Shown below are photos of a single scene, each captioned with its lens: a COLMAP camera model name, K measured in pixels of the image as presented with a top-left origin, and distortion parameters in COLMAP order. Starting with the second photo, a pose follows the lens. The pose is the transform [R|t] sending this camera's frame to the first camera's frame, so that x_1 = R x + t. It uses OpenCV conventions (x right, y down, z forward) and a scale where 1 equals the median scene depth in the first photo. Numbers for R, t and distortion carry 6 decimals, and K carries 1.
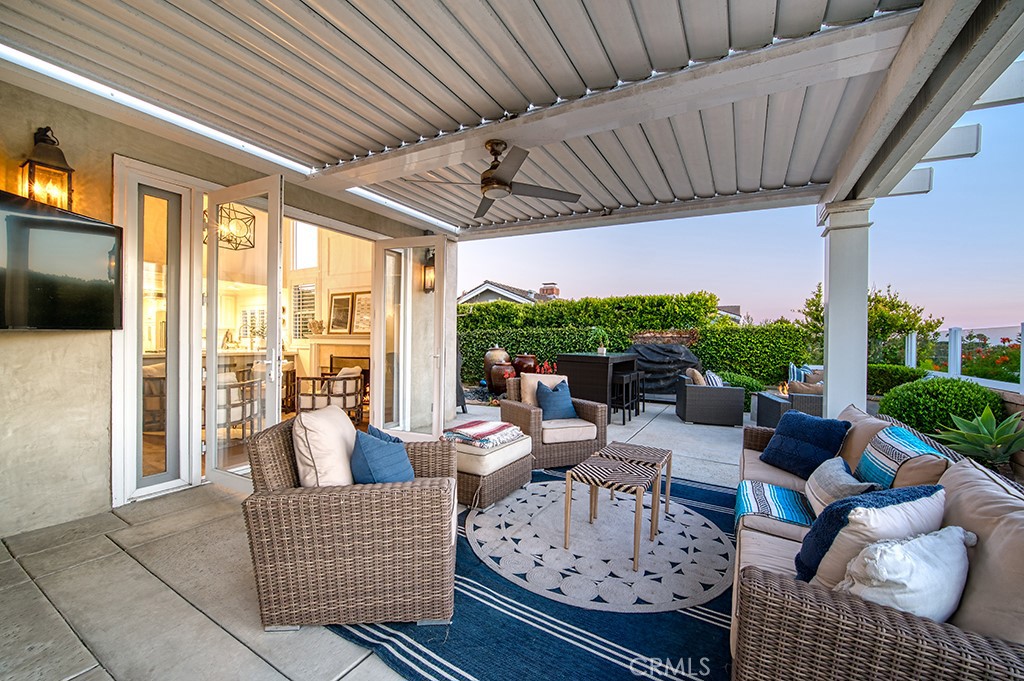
lens RADIAL K [[410.0, 0, 513.0], [0, 410.0, 344.0], [0, 0, 1]] dist [-0.006723, -0.002179]
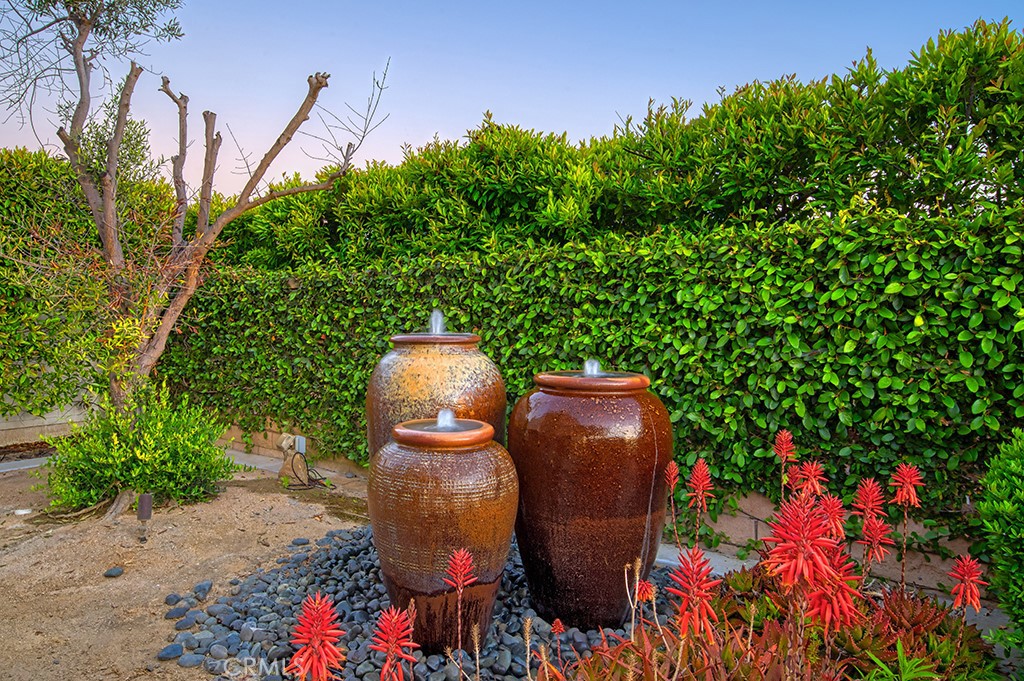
lens RADIAL K [[641.4, 0, 509.2], [0, 641.4, 338.9], [0, 0, 1]] dist [0.003482, 0.000385]
pose [[0.989683, 0.003382, -0.143237, 0.031134], [-0.001360, 0.999898, 0.014210, 0.007612], [0.143271, -0.013869, 0.989586, 0.668359]]
